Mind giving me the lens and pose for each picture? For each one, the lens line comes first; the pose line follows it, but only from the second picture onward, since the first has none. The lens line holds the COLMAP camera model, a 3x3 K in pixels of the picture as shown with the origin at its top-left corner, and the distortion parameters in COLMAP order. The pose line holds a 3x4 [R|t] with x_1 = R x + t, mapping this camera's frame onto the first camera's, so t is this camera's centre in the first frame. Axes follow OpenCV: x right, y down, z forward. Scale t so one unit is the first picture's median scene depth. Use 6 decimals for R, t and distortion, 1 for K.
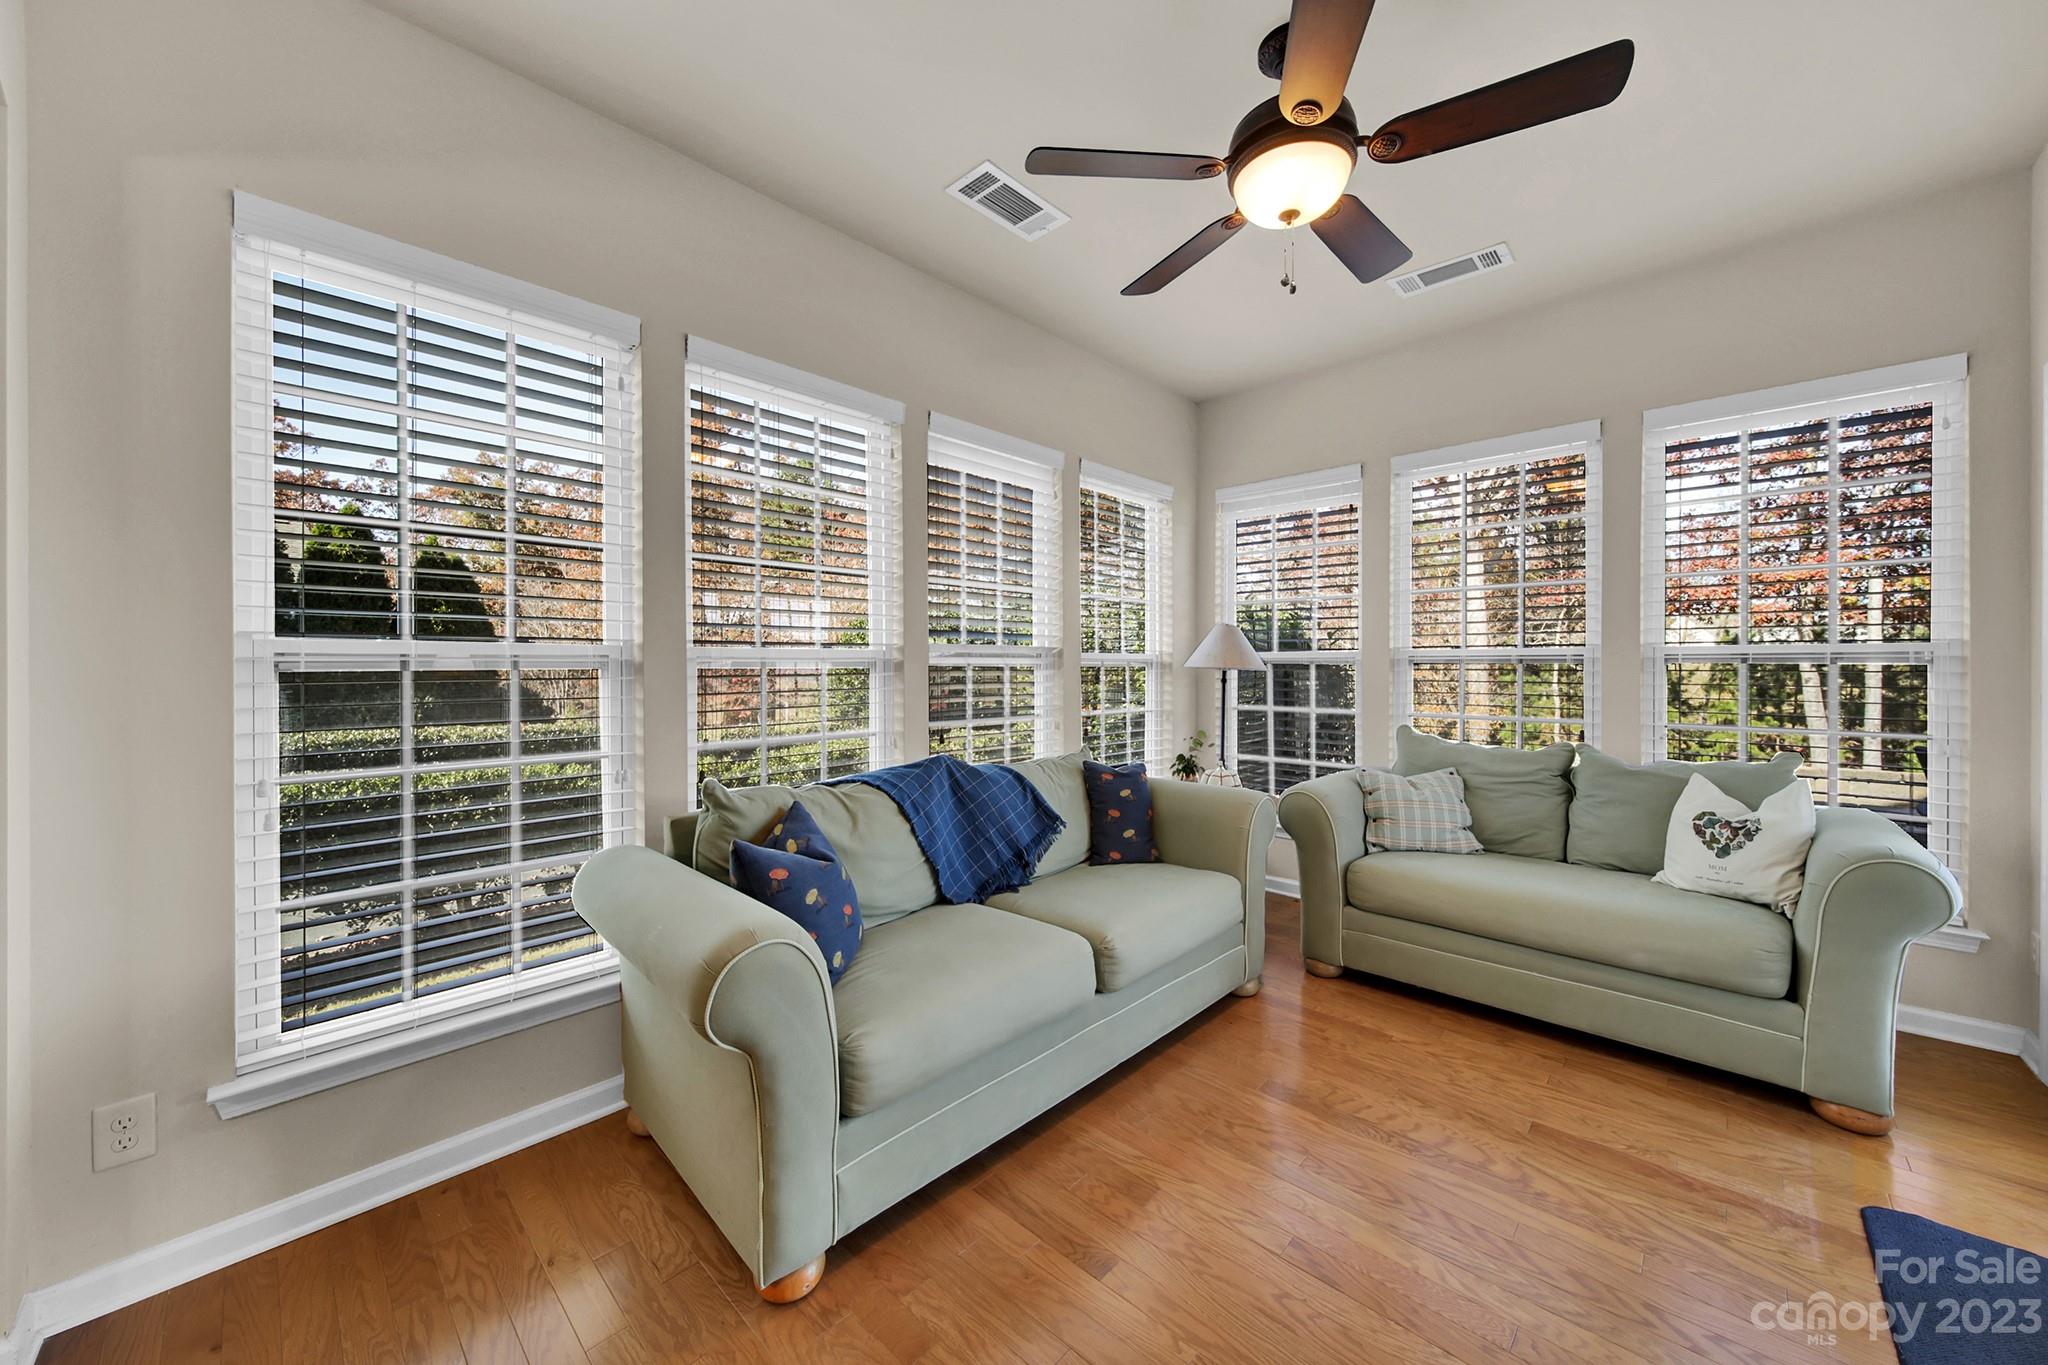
lens RADIAL K [[740.7, 0, 1013.4], [0, 740.7, 670.8], [0, 0, 1]] dist [0.001347, -0.000444]
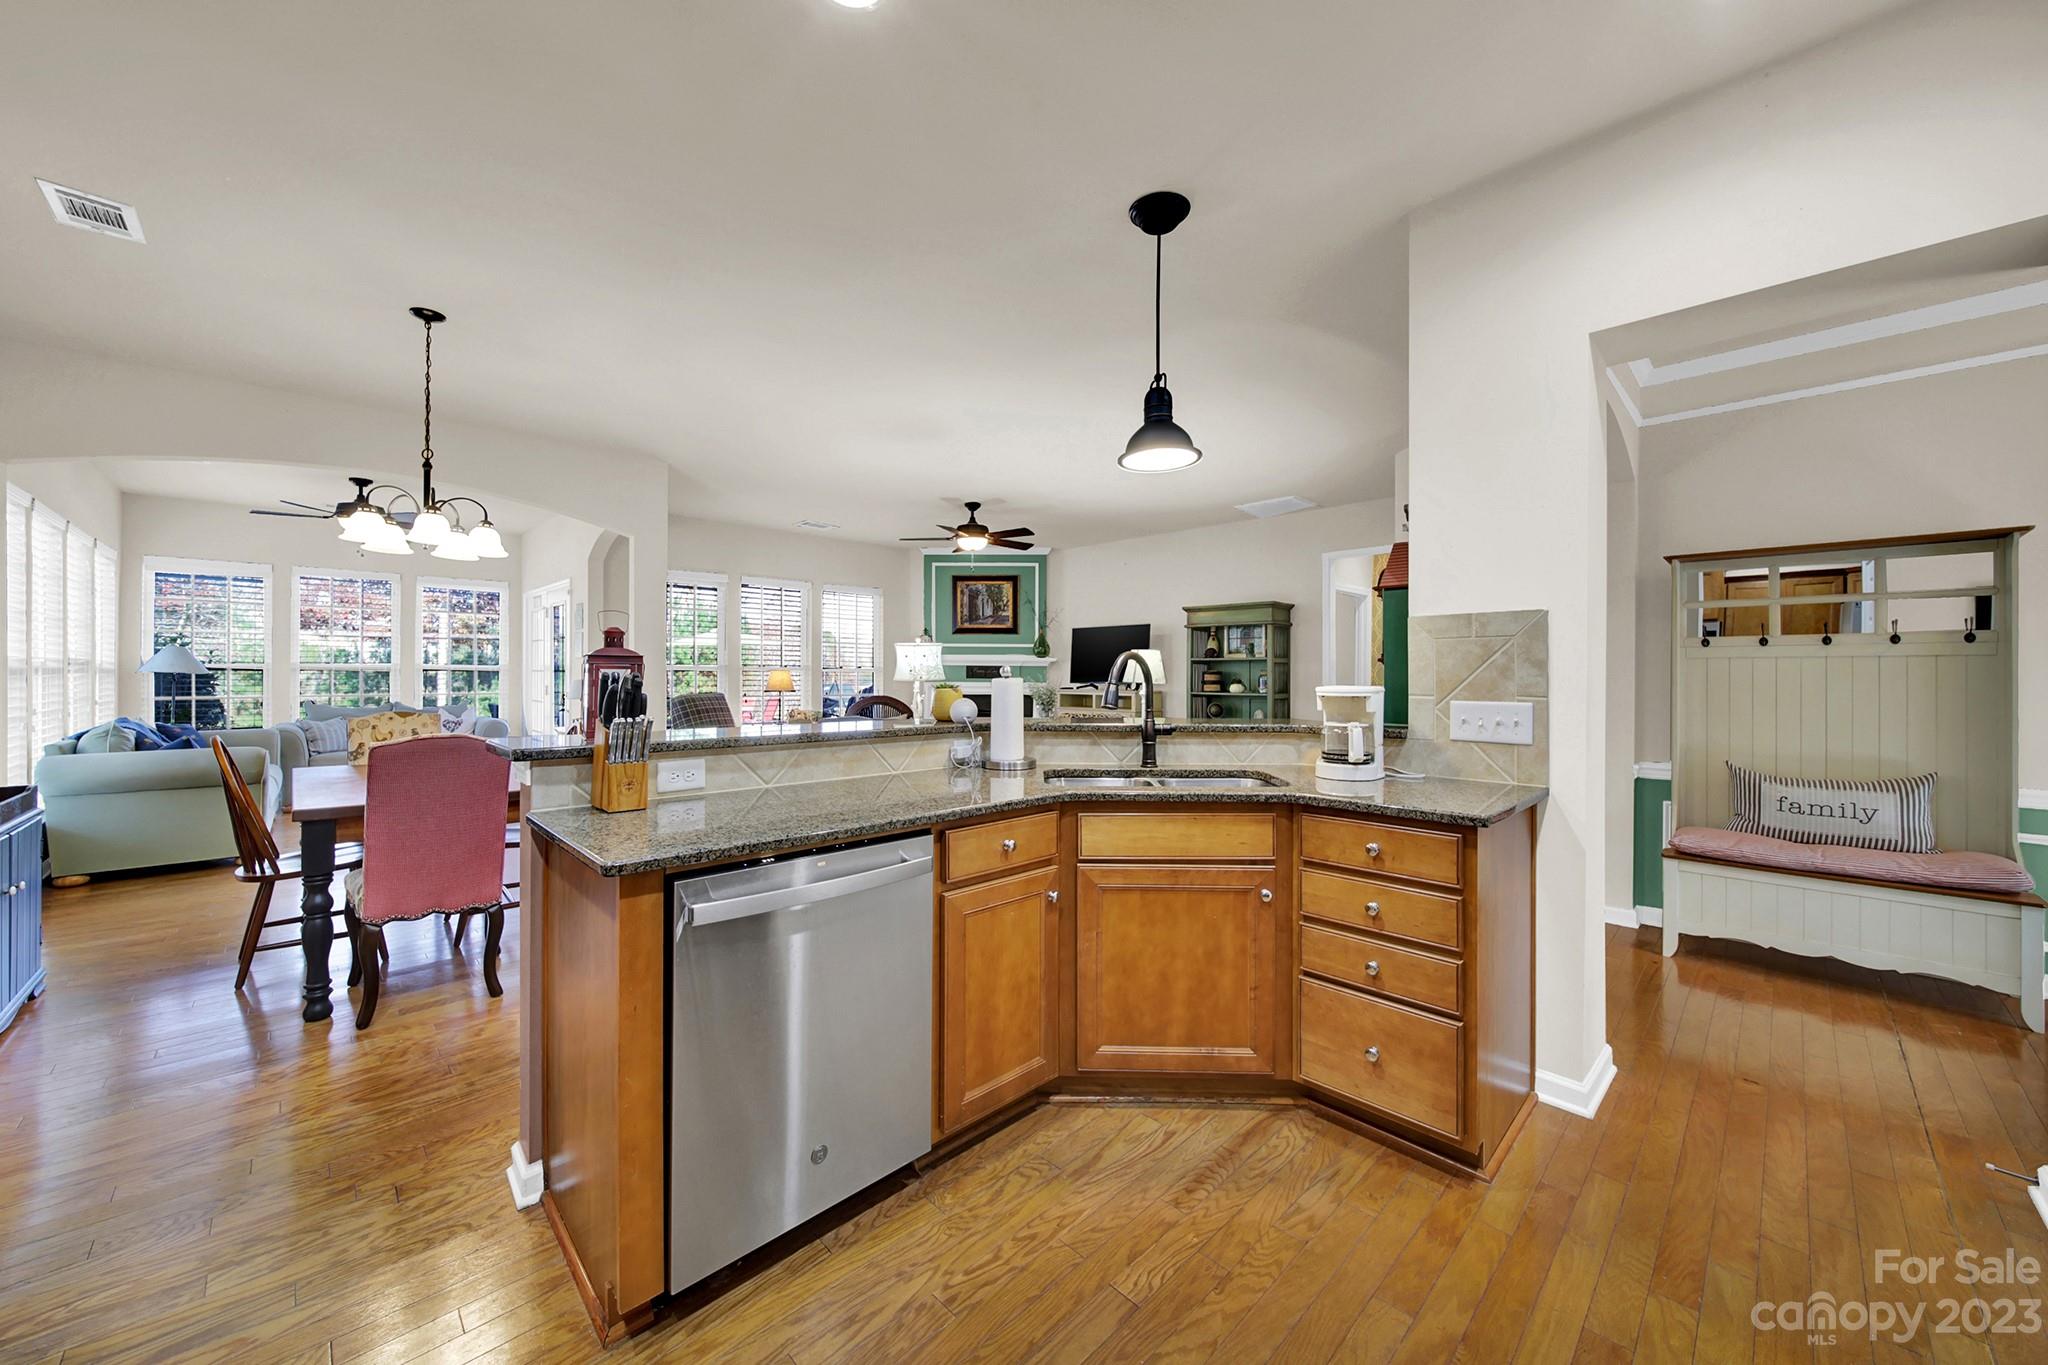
lens RADIAL K [[740.7, 0, 1013.4], [0, 740.7, 670.8], [0, 0, 1]] dist [0.001347, -0.000444]
pose [[0.033576, 0.004705, 0.999425, -1.780786], [0.002939, 0.999984, -0.004806, 0.007491], [-0.999432, 0.003098, 0.033561, -1.257962]]
